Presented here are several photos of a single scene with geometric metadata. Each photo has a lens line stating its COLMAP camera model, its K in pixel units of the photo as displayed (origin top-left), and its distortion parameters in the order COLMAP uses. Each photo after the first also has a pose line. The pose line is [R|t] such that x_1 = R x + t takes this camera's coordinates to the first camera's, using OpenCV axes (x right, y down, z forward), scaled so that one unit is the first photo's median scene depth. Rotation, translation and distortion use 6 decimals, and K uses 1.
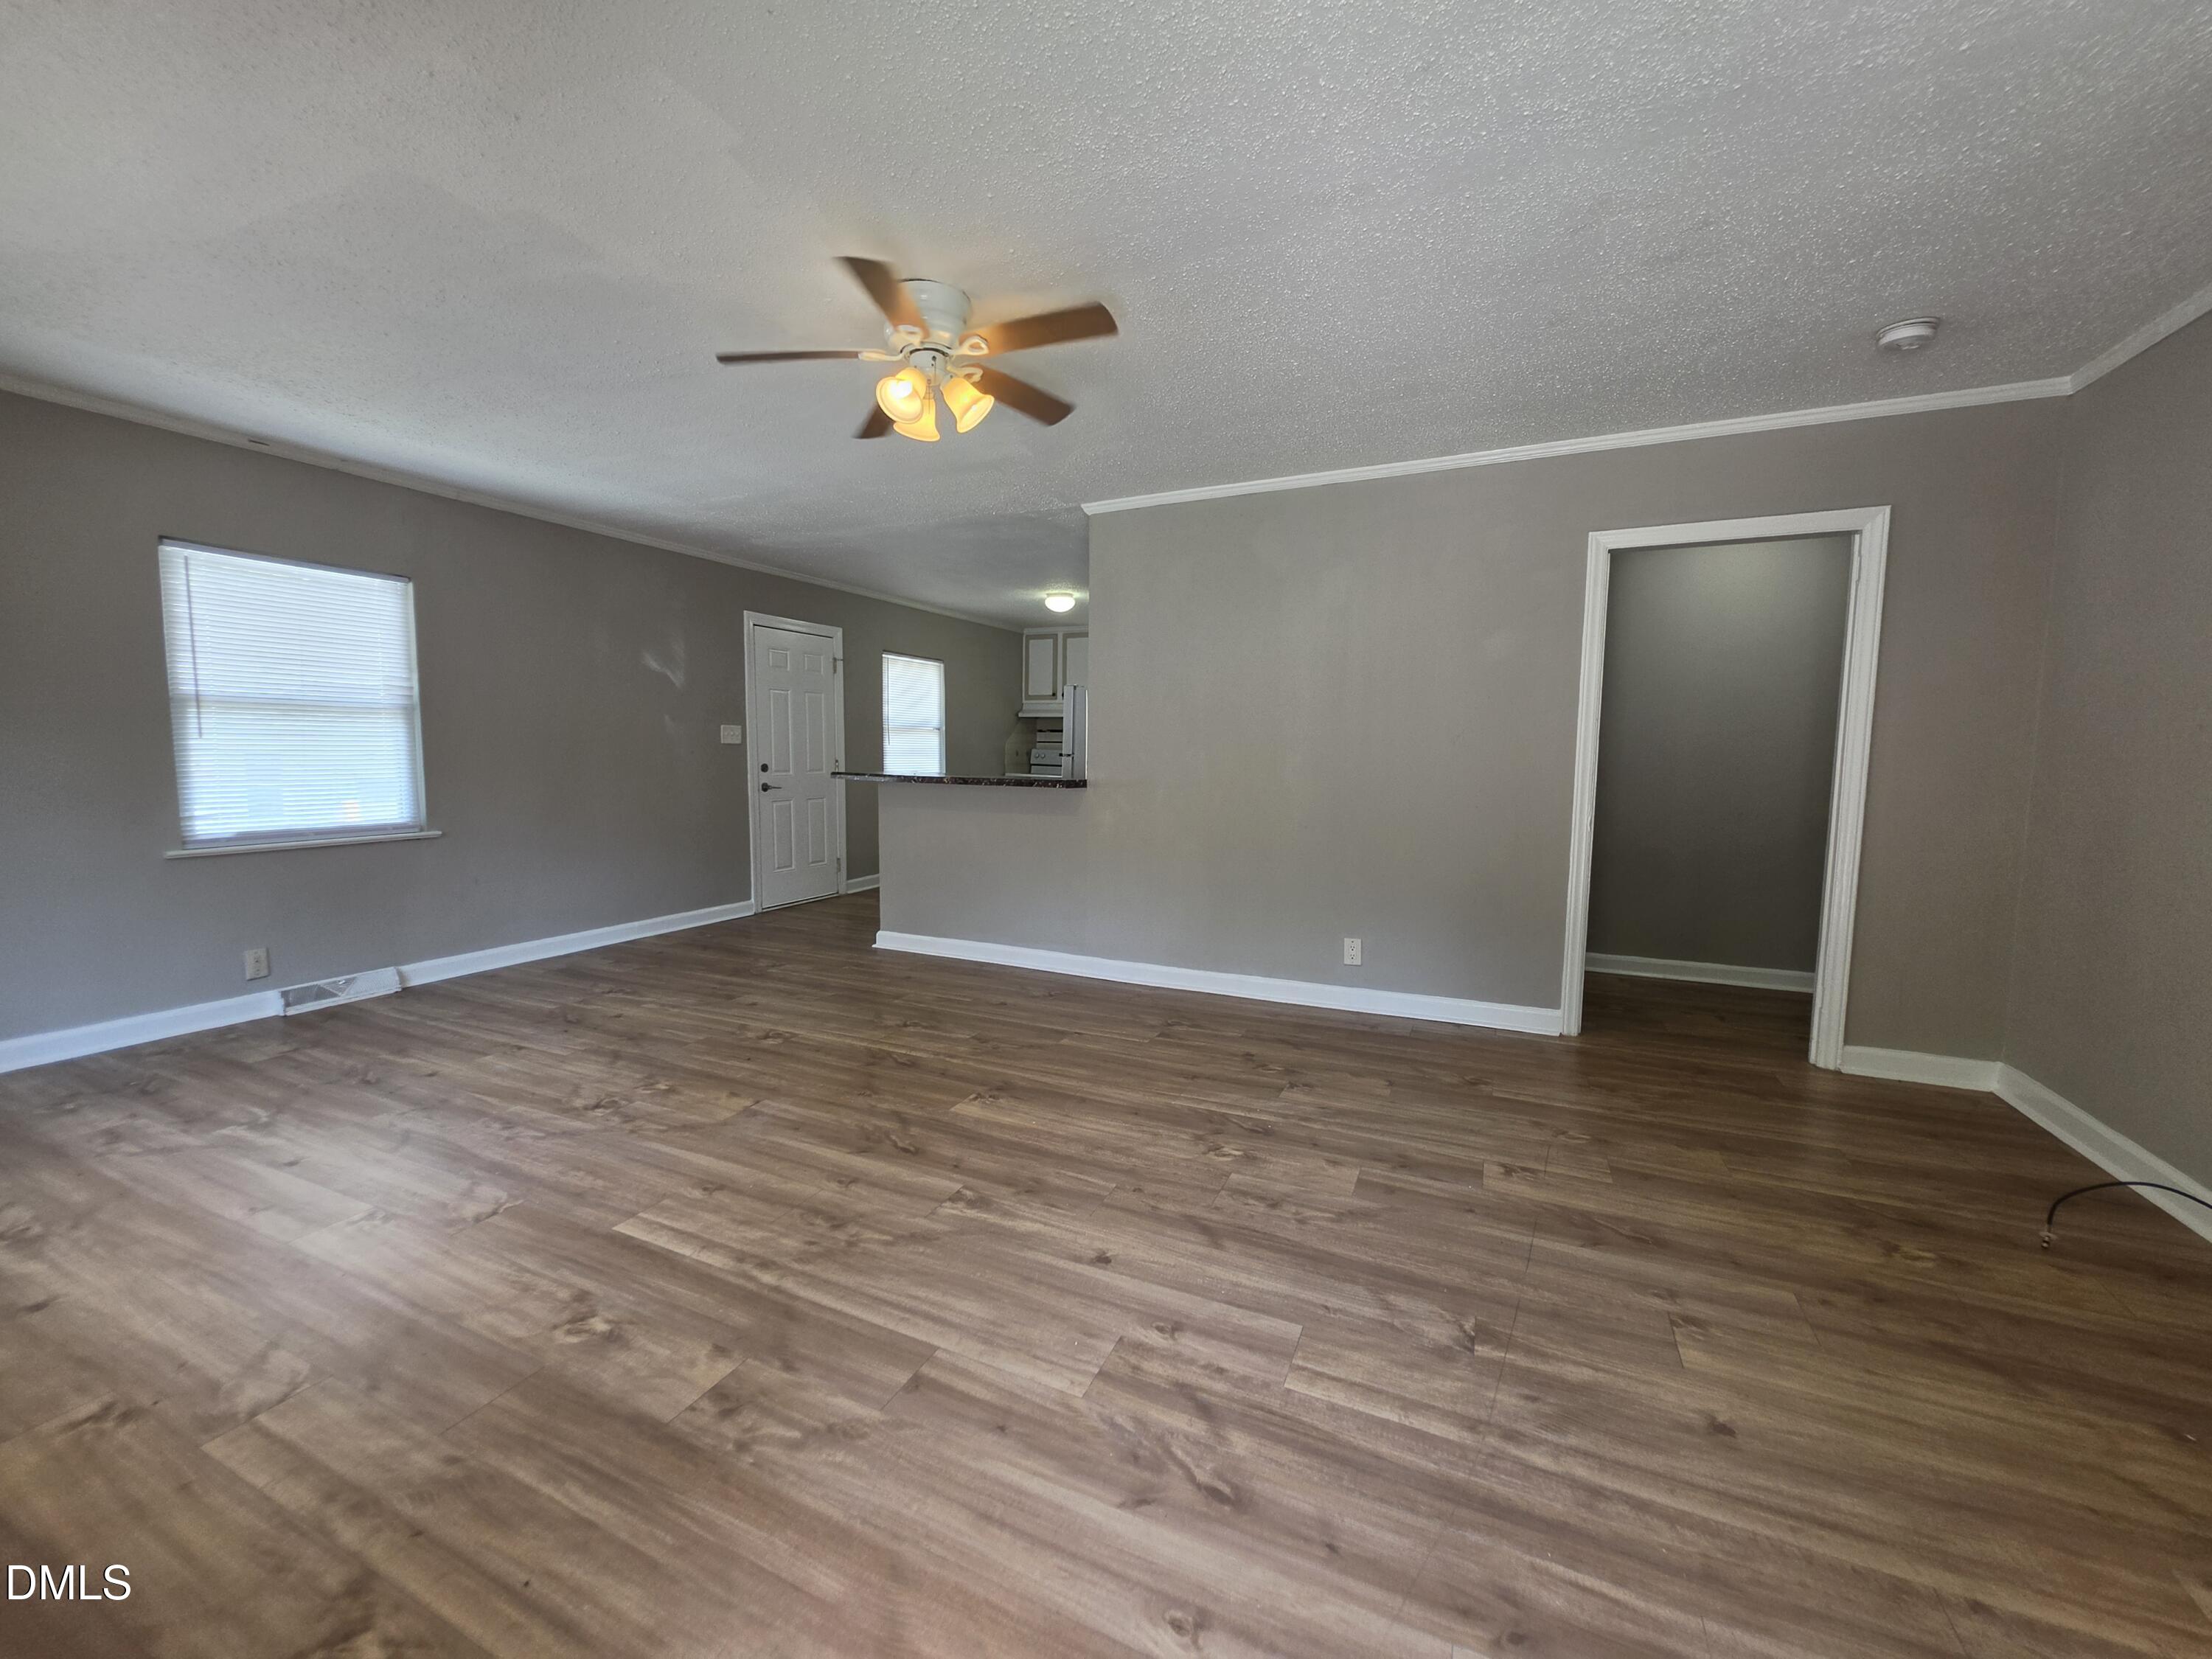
lens RADIAL K [[880.7, 0, 1092.3], [0, 880.7, 822.6], [0, 0, 1]] dist [-0.001497, 0.000682]
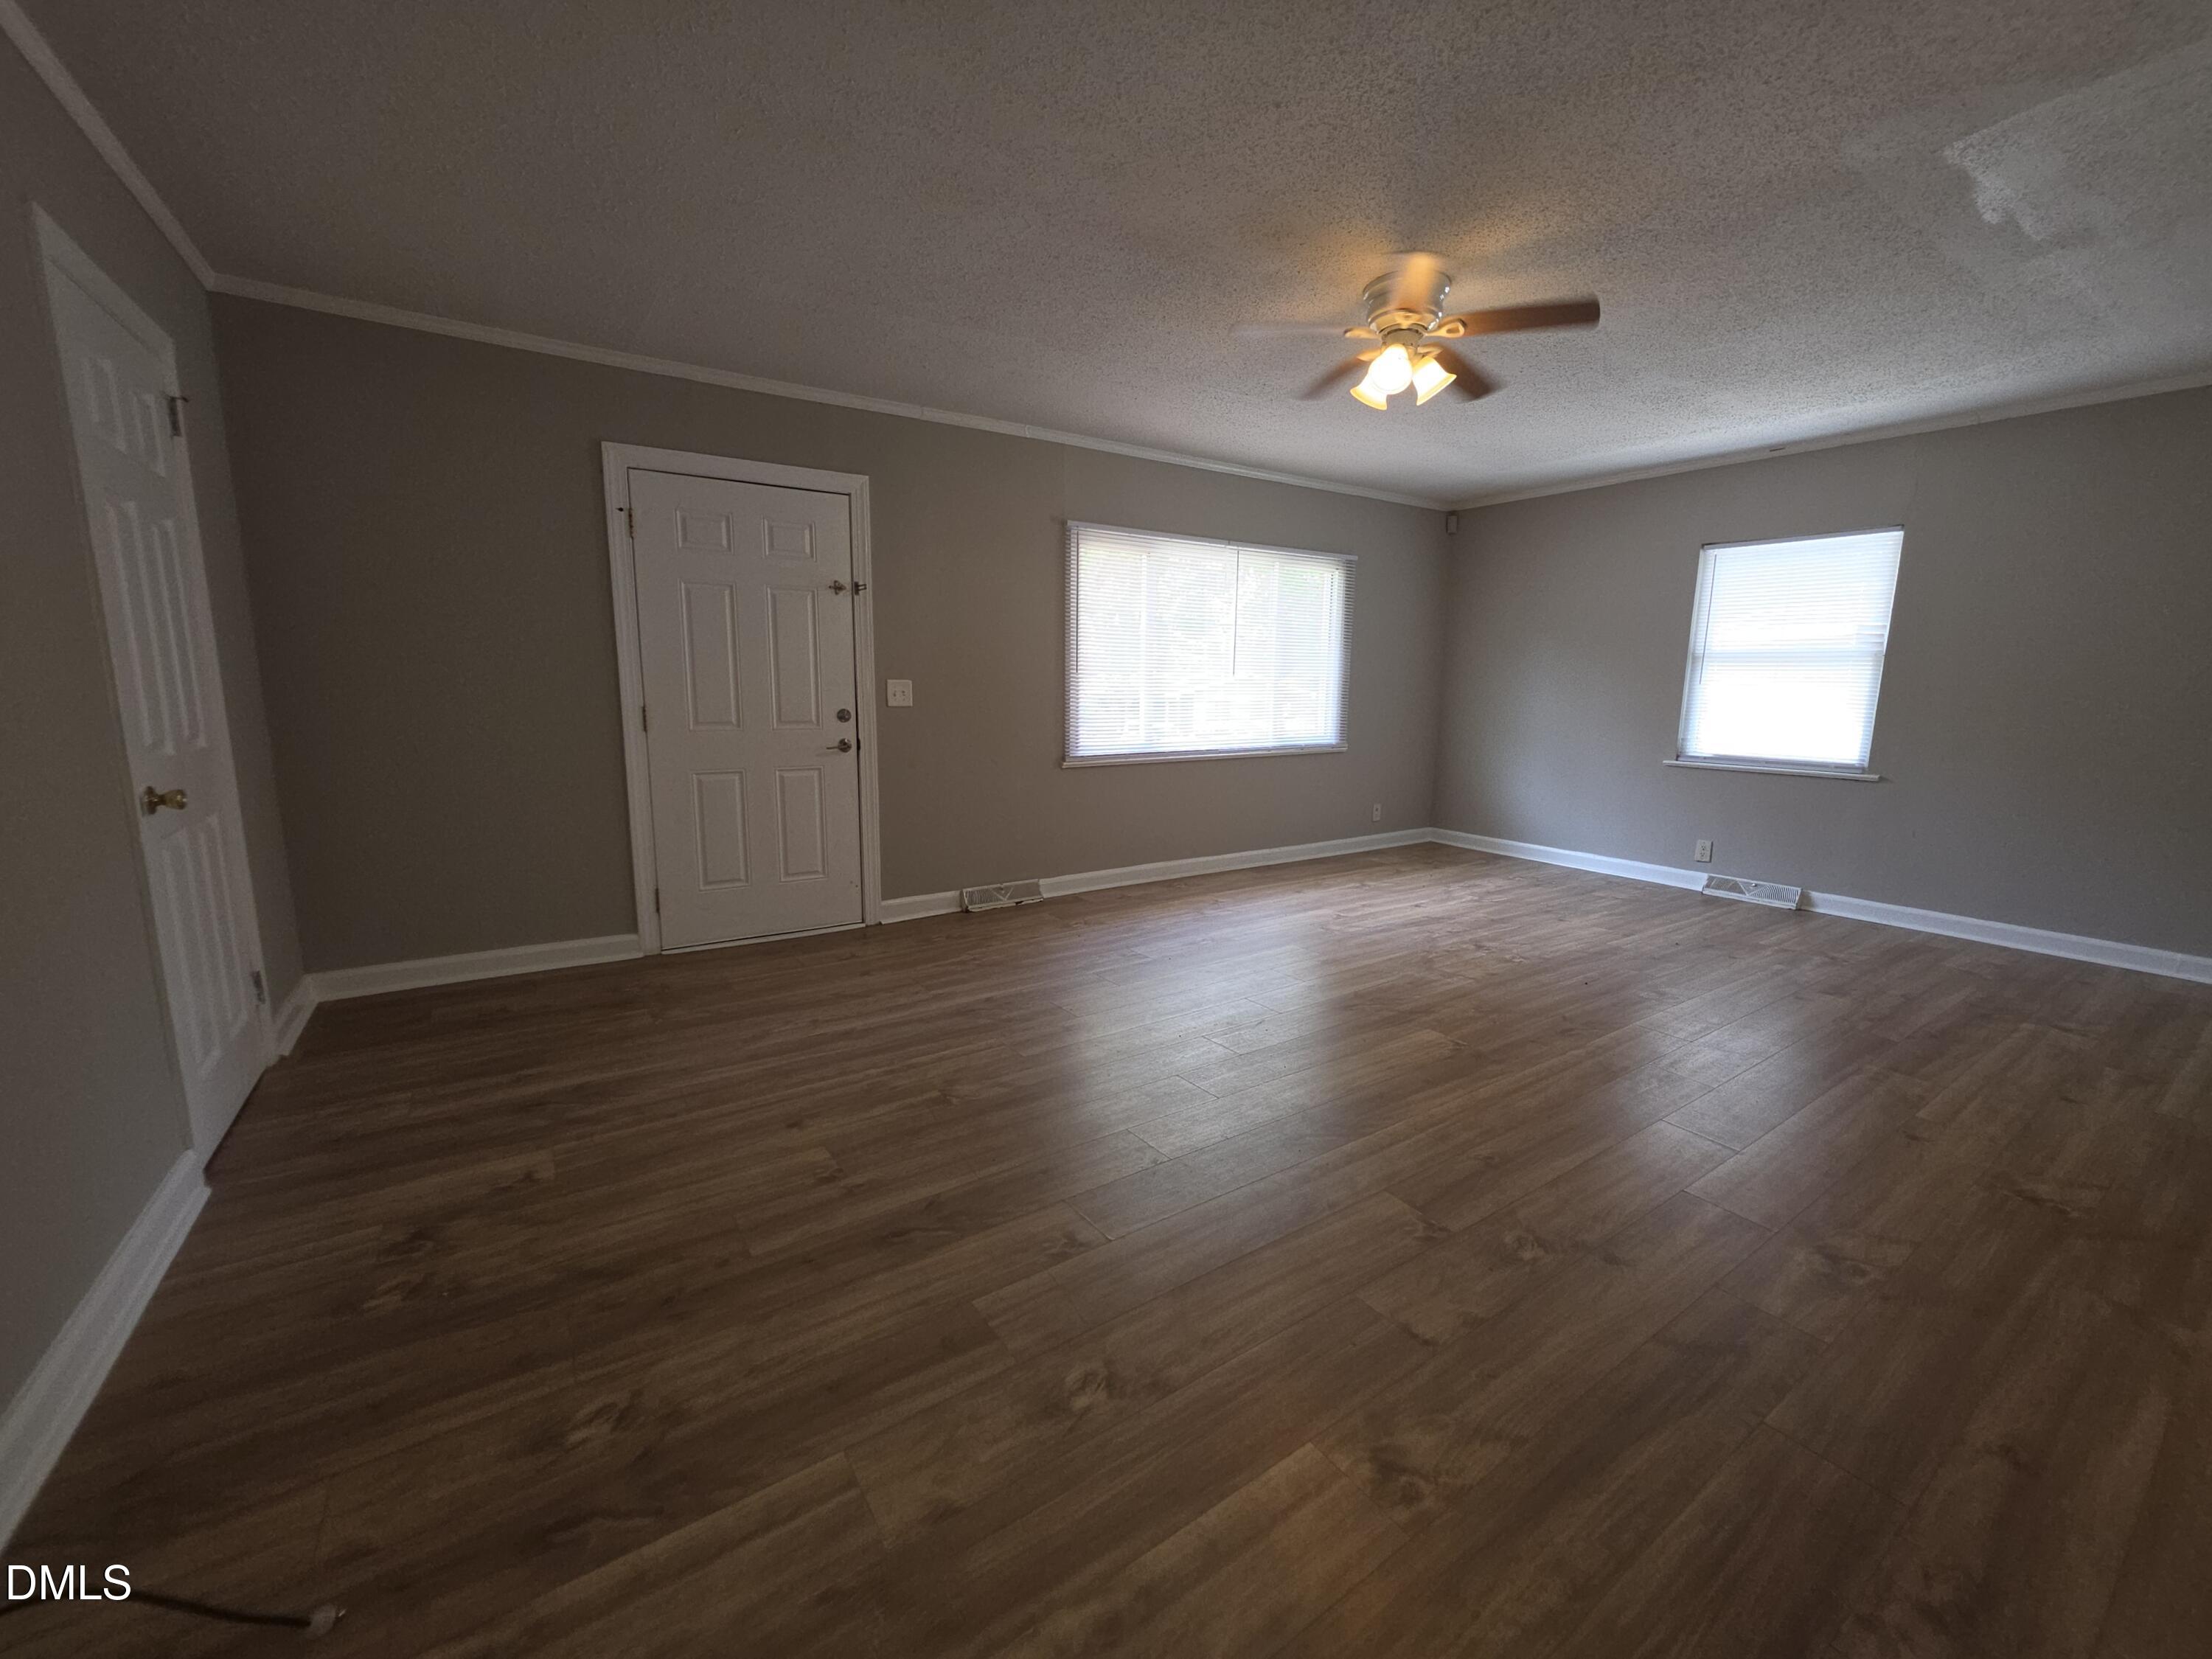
lens RADIAL K [[880.7, 0, 1099.7], [0, 880.7, 821.3], [0, 0, 1]] dist [-0.001497, 0.000682]
pose [[-0.509557, 0.120595, -0.851944, 0.869664], [-0.089184, 0.977394, 0.191694, -0.079391], [0.855803, 0.173658, -0.487283, 1.090439]]
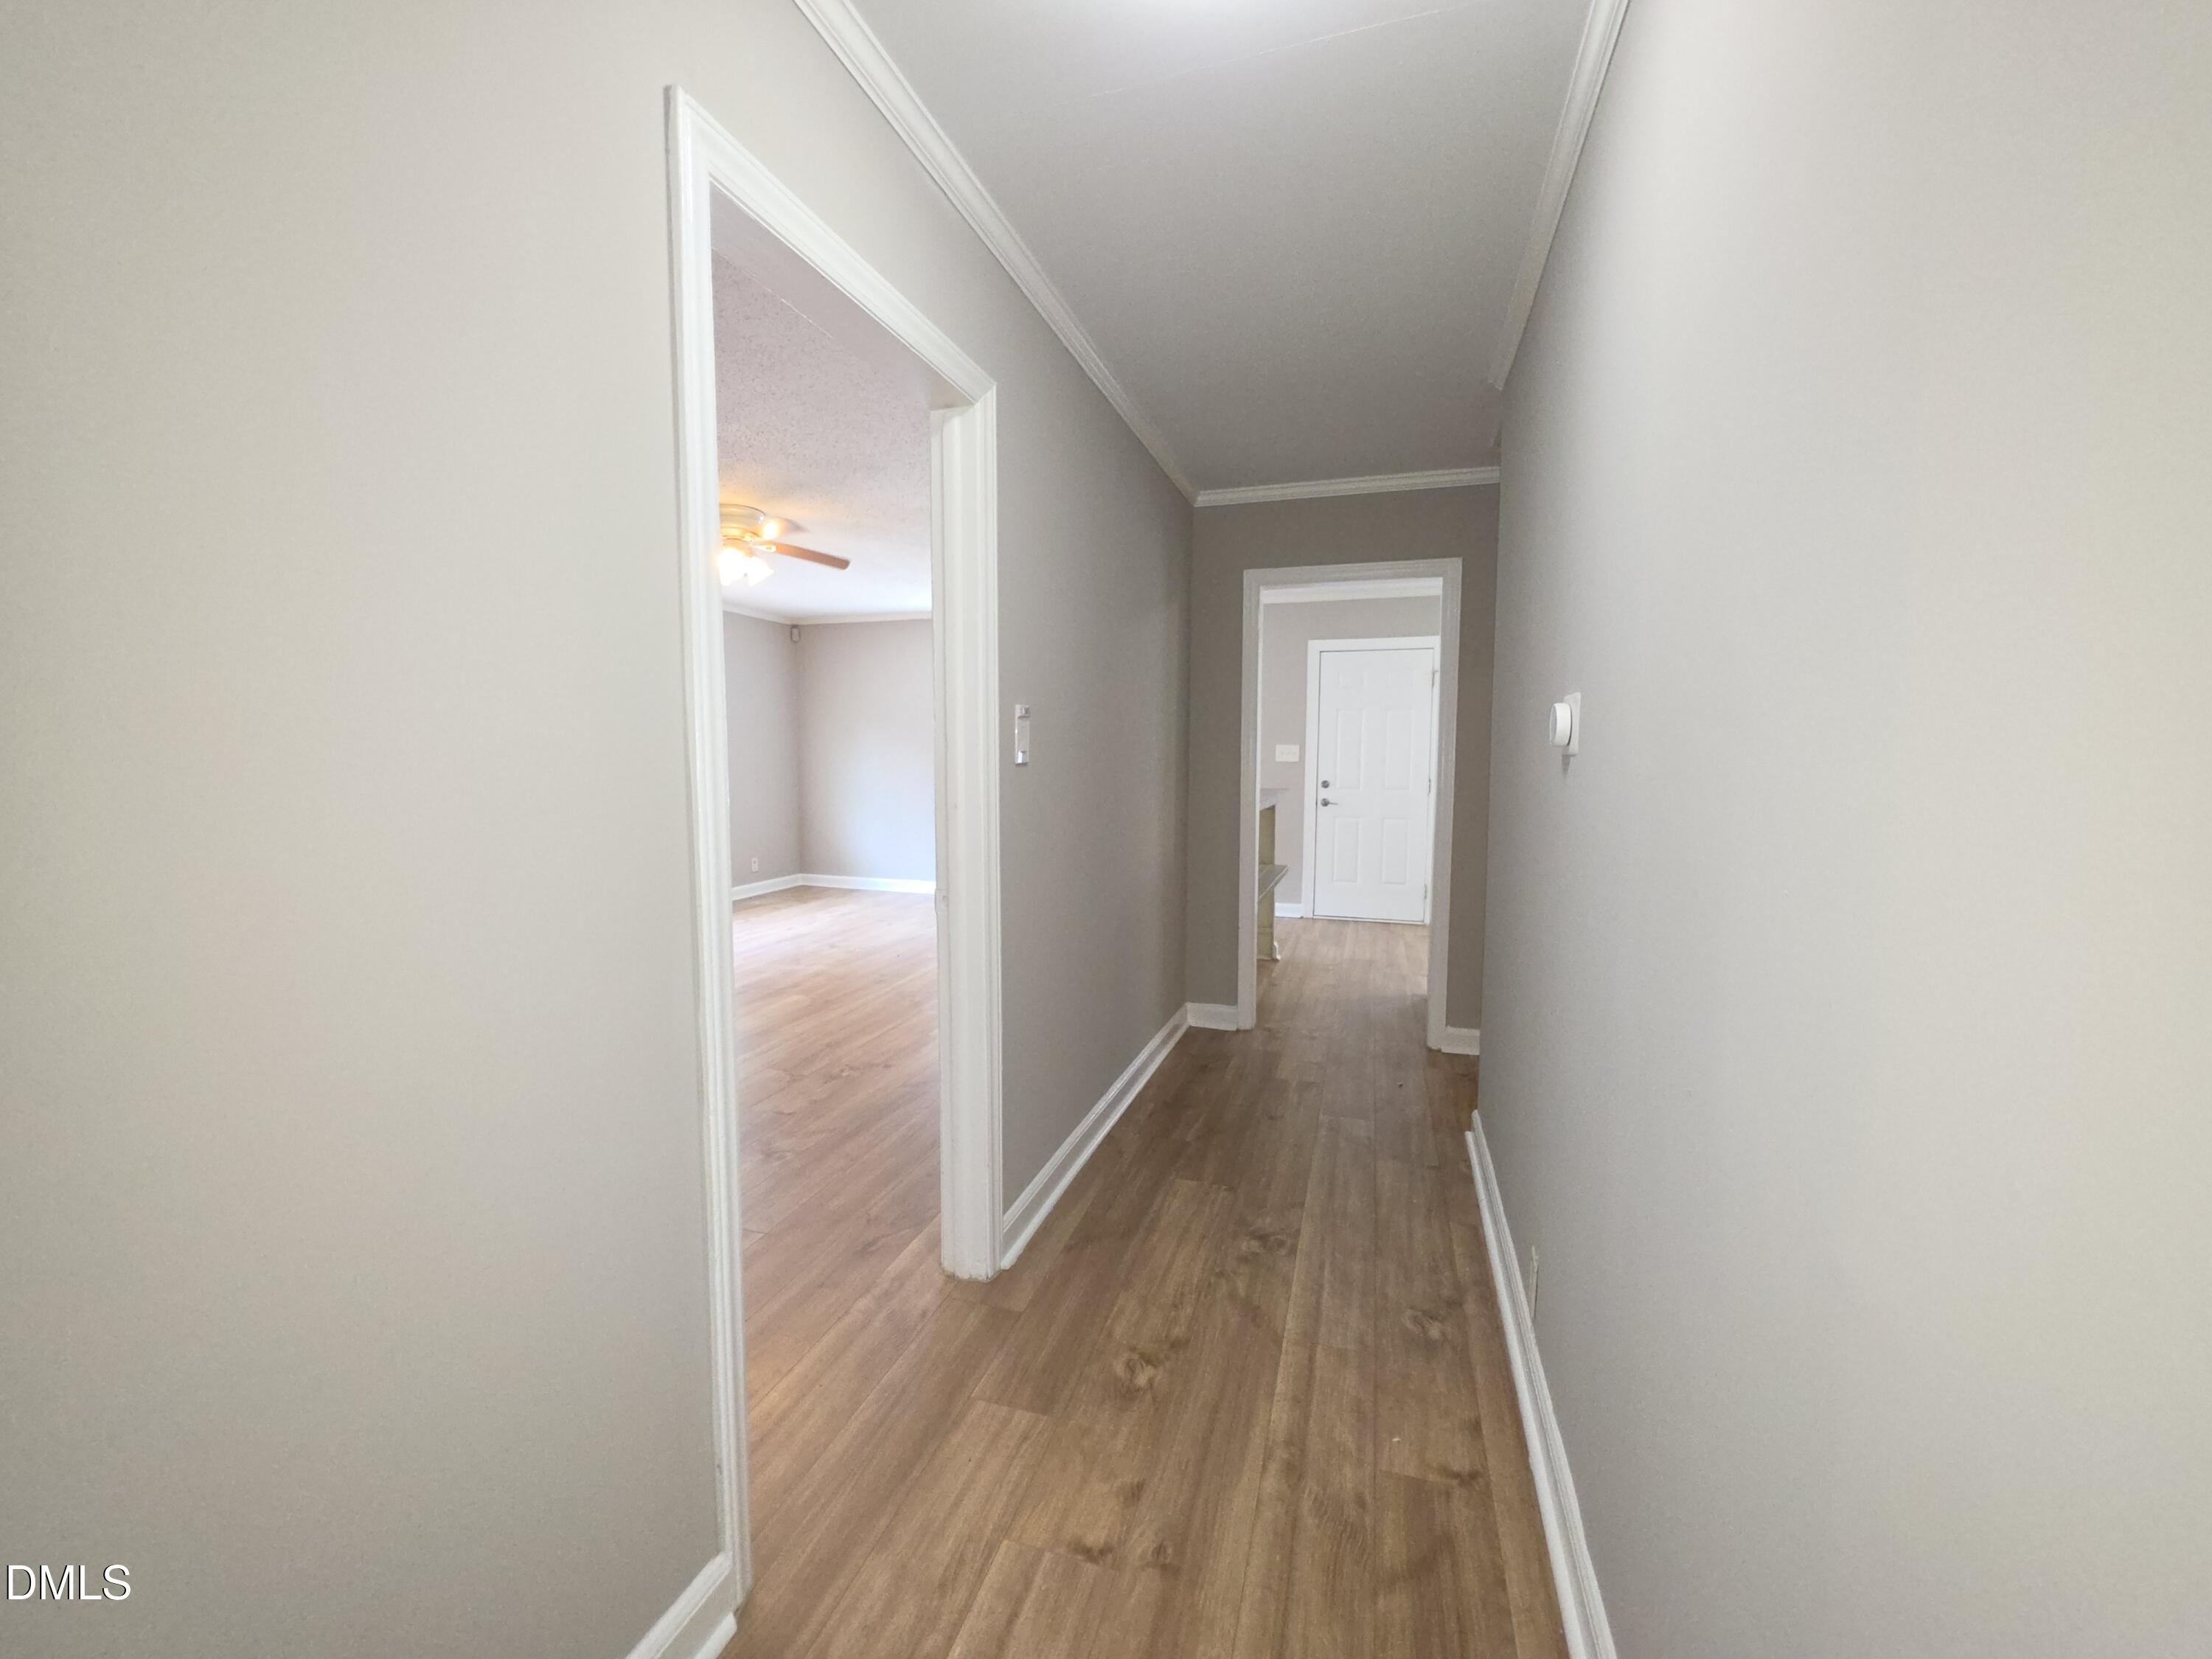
lens RADIAL K [[880.7, 0, 1087.5], [0, 880.7, 817.8], [0, 0, 1]] dist [-0.001497, 0.000682]
pose [[0.128260, 0.064390, -0.989648, 1.378396], [-0.089755, 0.994549, 0.053076, -0.111829], [0.987671, 0.082018, 0.133340, 1.229902]]
